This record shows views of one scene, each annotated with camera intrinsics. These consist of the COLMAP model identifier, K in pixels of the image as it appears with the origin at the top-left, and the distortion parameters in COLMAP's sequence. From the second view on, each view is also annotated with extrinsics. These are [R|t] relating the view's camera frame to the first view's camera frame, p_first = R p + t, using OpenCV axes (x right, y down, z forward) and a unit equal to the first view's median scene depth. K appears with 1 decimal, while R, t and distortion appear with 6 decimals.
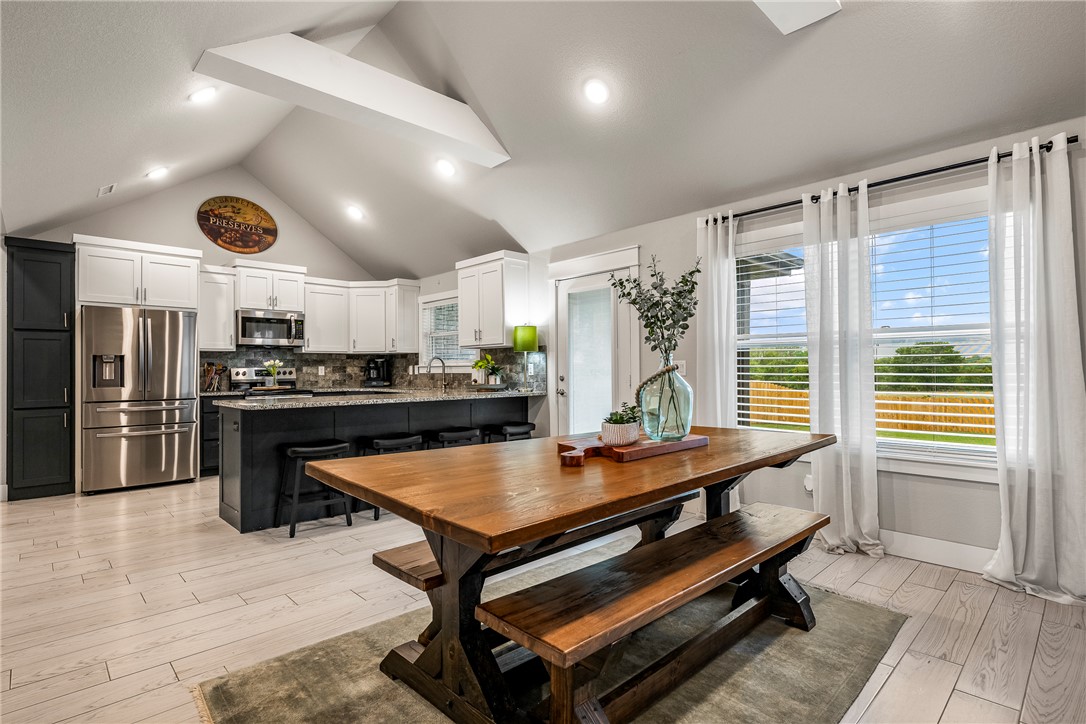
lens RADIAL K [[532.7, 0, 543.3], [0, 532.7, 364.6], [0, 0, 1]] dist [-0.005452, 0.000142]
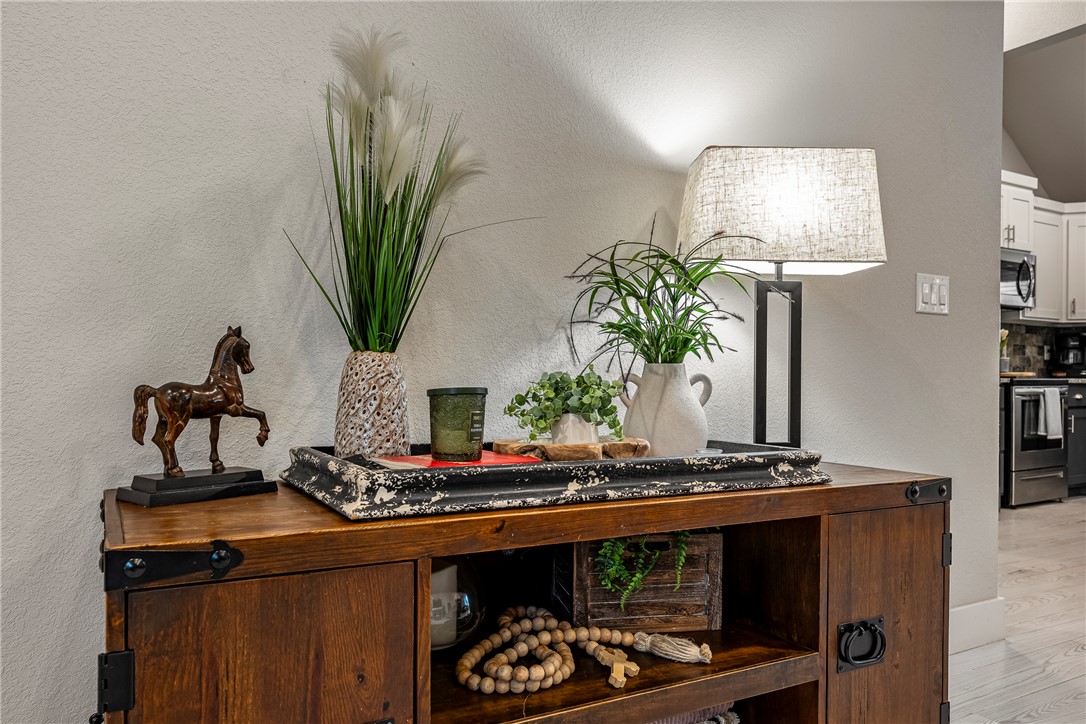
lens RADIAL K [[758.5, 0, 503.0], [0, 758.5, 383.9], [0, 0, 1]] dist [-0.004772, -0.002900]
pose [[0.965596, 0.013767, -0.259680, -0.832933], [-0.009560, 0.999802, 0.017458, 0.044407], [0.259869, -0.014375, 0.965537, -0.000366]]
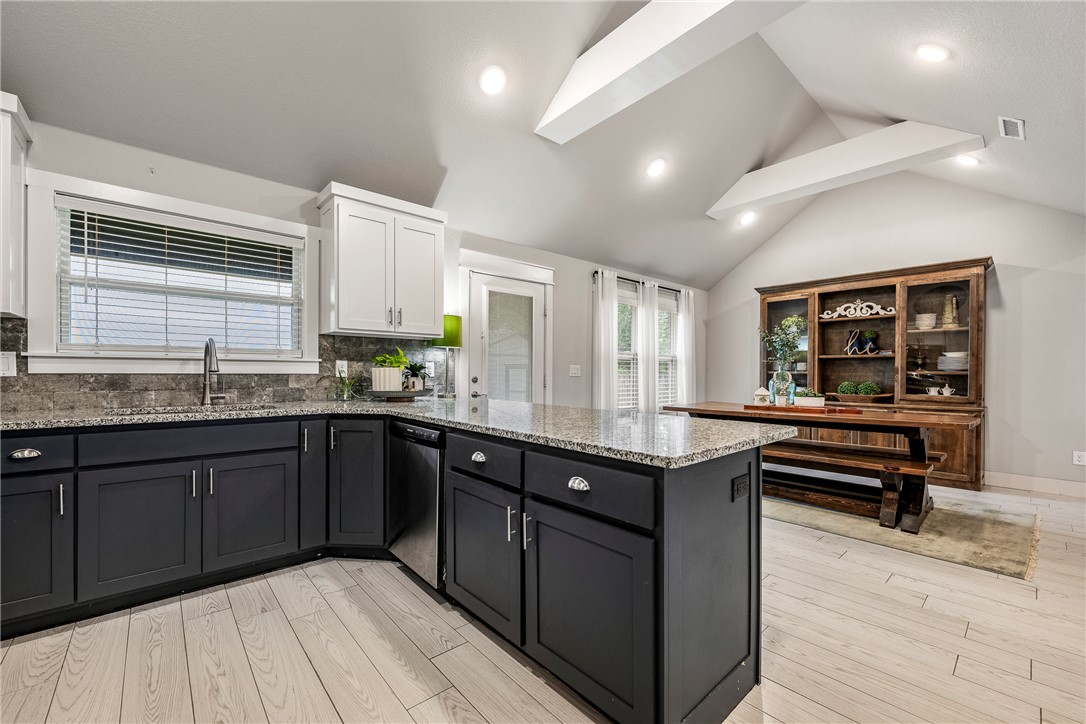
lens RADIAL K [[440.0, 0, 543.2], [0, 440.0, 375.1], [0, 0, 1]] dist [0.000343, -0.000387]
pose [[0.038177, -0.000979, 0.999270, -0.582190], [-0.017818, 0.999840, 0.001660, 0.011516], [-0.999112, -0.017869, 0.038154, 0.694063]]
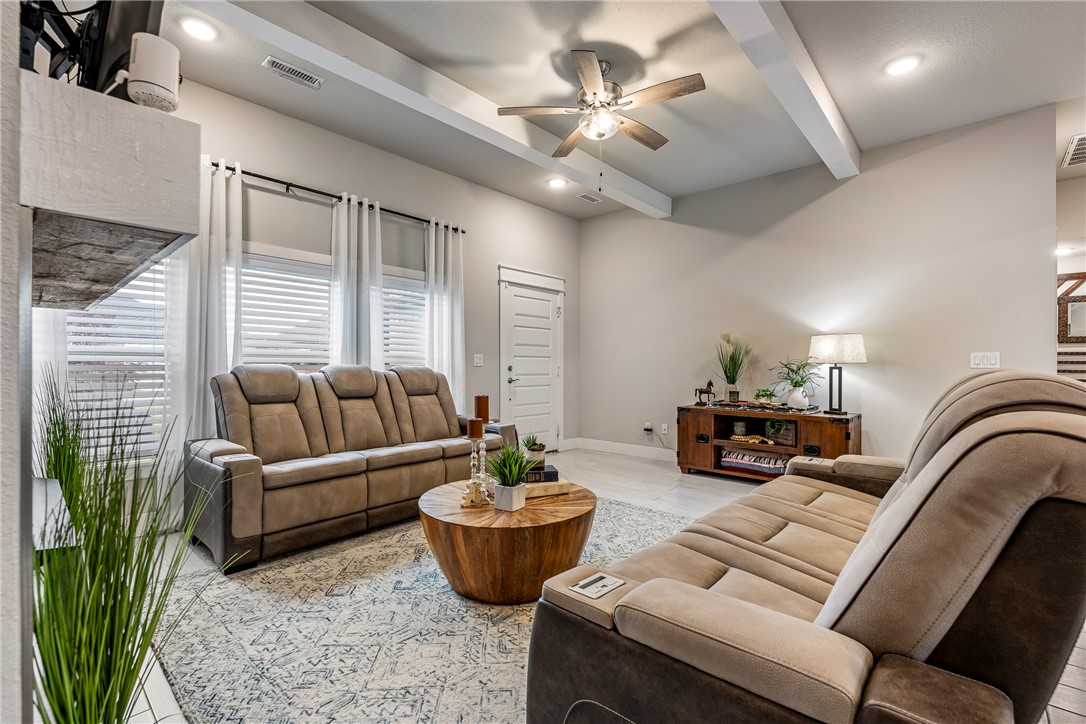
lens RADIAL K [[481.8, 0, 539.6], [0, 481.8, 363.0], [0, 0, 1]] dist [-0.000501, -0.000043]
pose [[0.066460, 0.002169, -0.997787, -0.186025], [0.007364, 0.999969, 0.002664, 0.002502], [0.997762, -0.007525, 0.066442, -0.162920]]
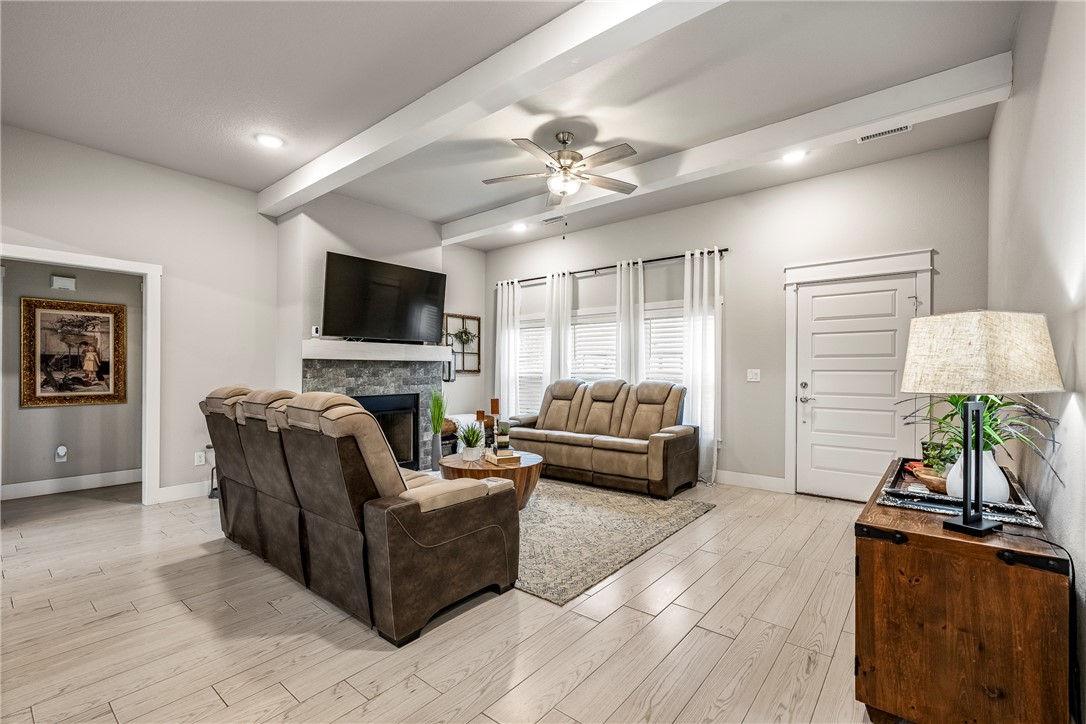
lens RADIAL K [[474.0, 0, 540.6], [0, 474.0, 366.0], [0, 0, 1]] dist [-0.002299, -0.000258]
pose [[-0.993241, 0.002554, -0.116041, -0.565358], [0.005017, 0.999768, -0.020936, -0.001562], [0.115960, -0.021376, -0.993024, 0.489030]]
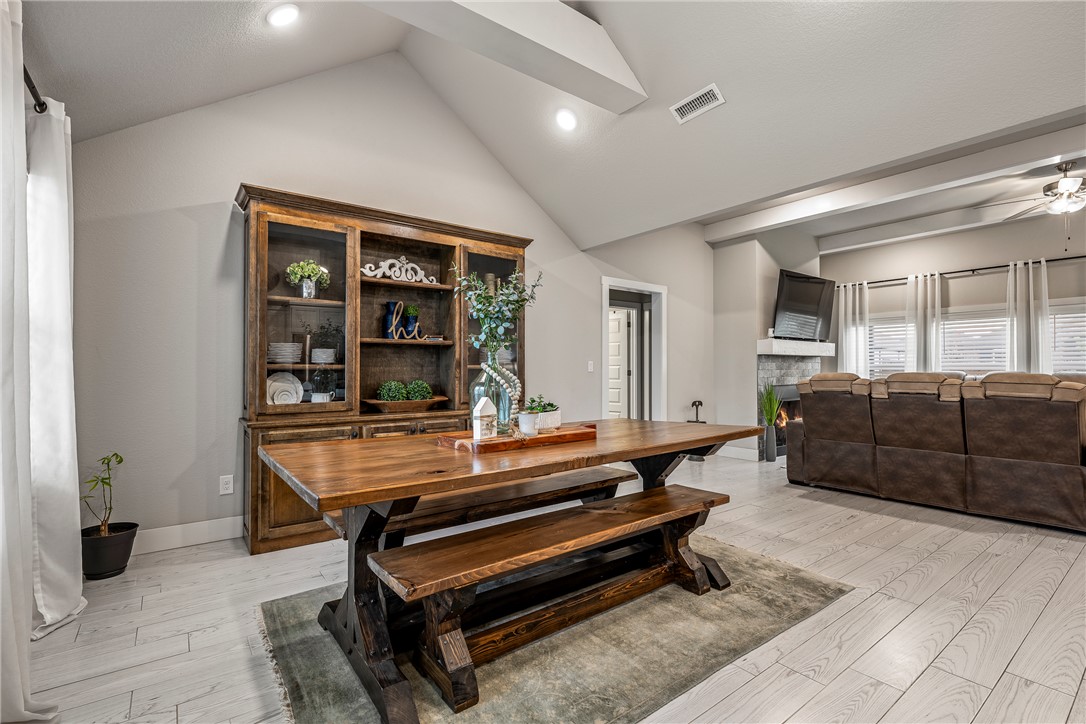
lens RADIAL K [[491.8, 0, 539.2], [0, 491.8, 363.0], [0, 0, 1]] dist [0.000808, 0.000122]
pose [[-0.992658, 0.008094, 0.120687, 0.006831], [0.004934, 0.999638, -0.026460, 0.009956], [-0.120857, -0.025670, -0.992338, 0.717762]]
